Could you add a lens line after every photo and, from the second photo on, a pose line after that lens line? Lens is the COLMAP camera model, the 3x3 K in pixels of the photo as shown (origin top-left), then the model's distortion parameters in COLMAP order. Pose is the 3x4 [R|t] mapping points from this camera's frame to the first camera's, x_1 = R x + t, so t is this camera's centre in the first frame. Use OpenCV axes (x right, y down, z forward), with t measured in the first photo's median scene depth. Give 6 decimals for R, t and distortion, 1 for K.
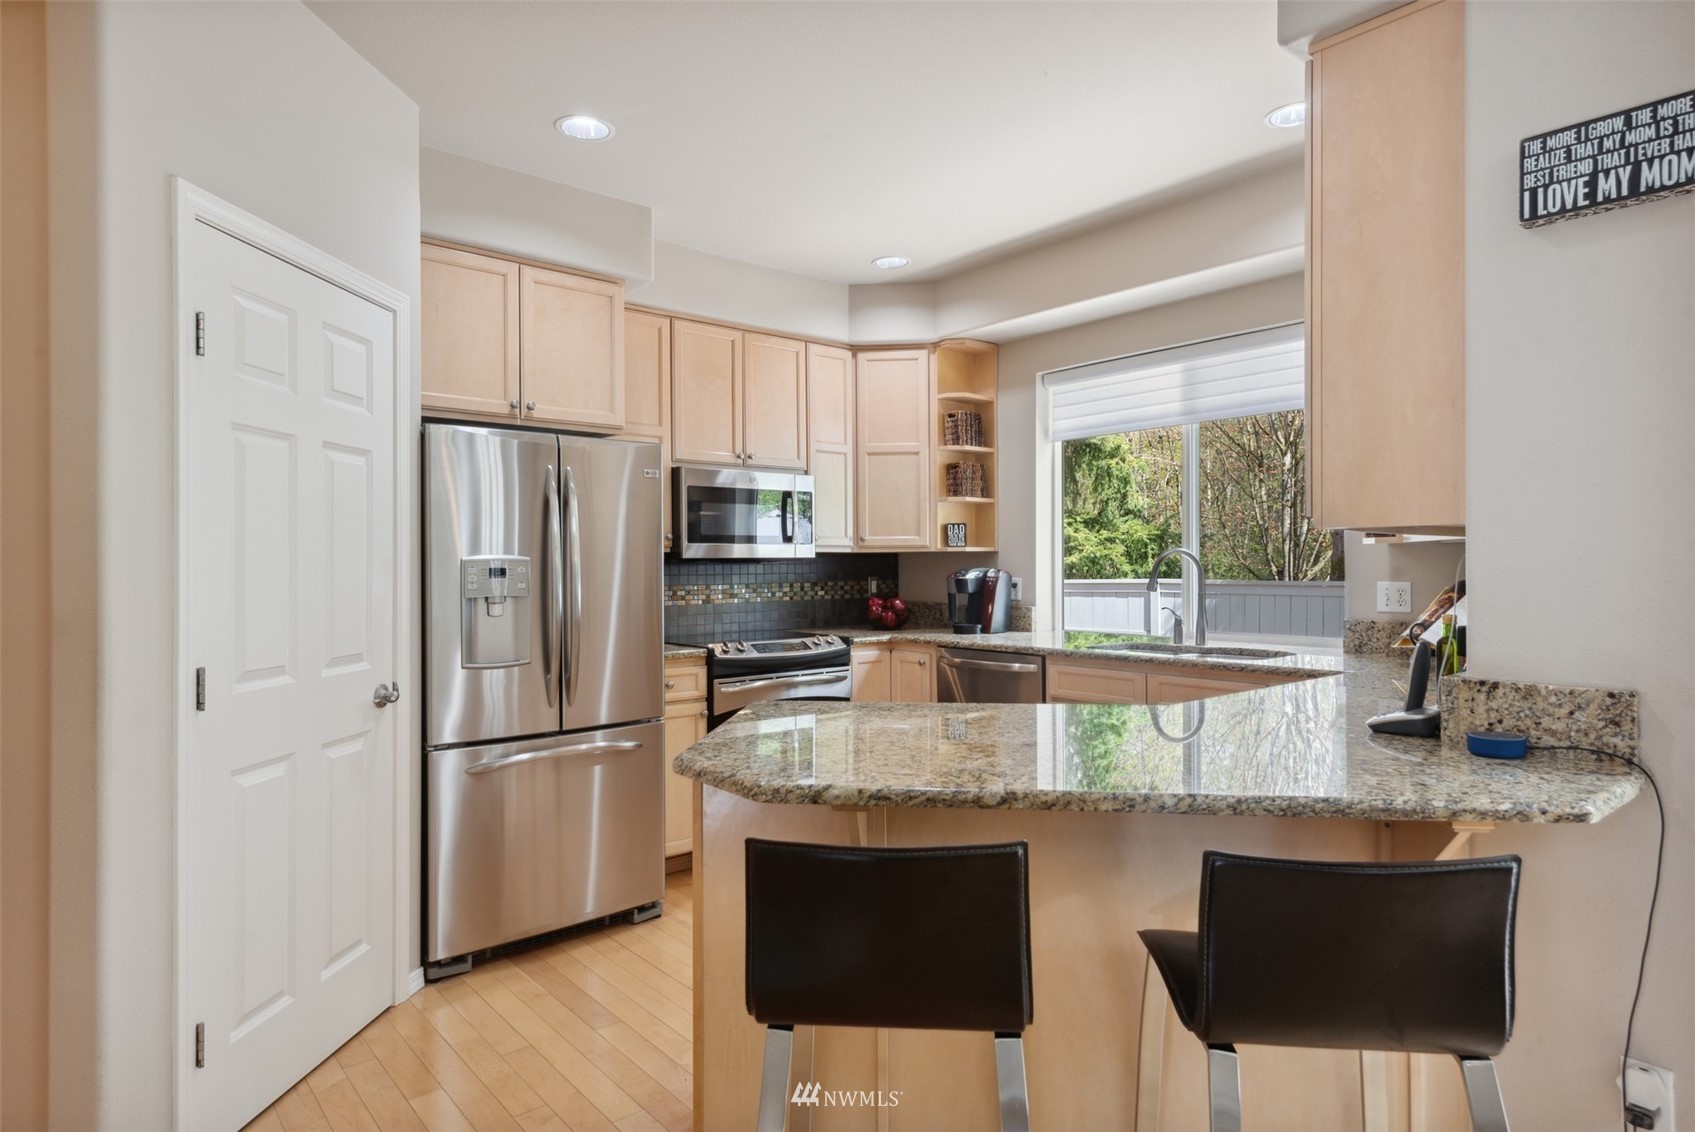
lens RADIAL K [[960.3, 0, 846.9], [0, 960.3, 569.6], [0, 0, 1]] dist [0.039482, -0.004167]
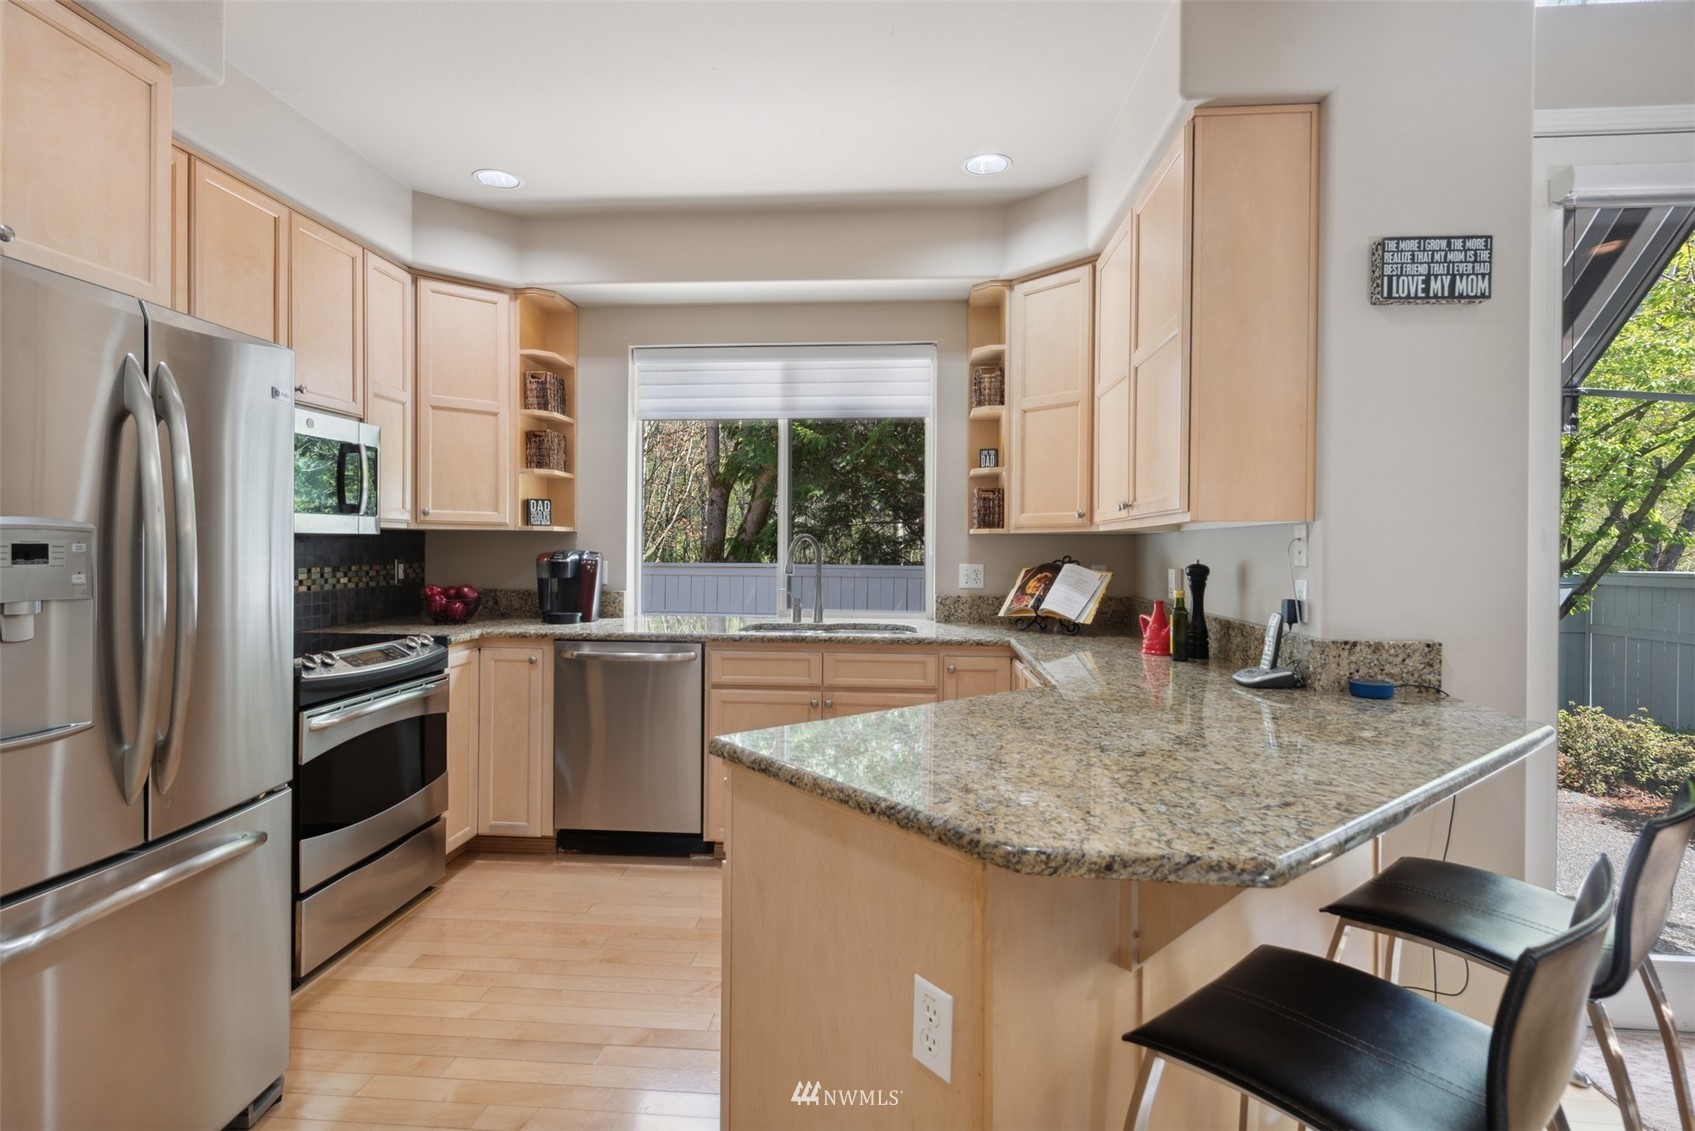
lens RADIAL K [[846.4, 0, 845.3], [0, 846.4, 557.4], [0, 0, 1]] dist [0.020344, -0.001253]
pose [[0.707011, 0.002143, 0.707199, -0.258885], [-0.007001, 0.999968, 0.003969, 0.000505], [-0.707168, -0.007757, 0.707003, 0.269953]]
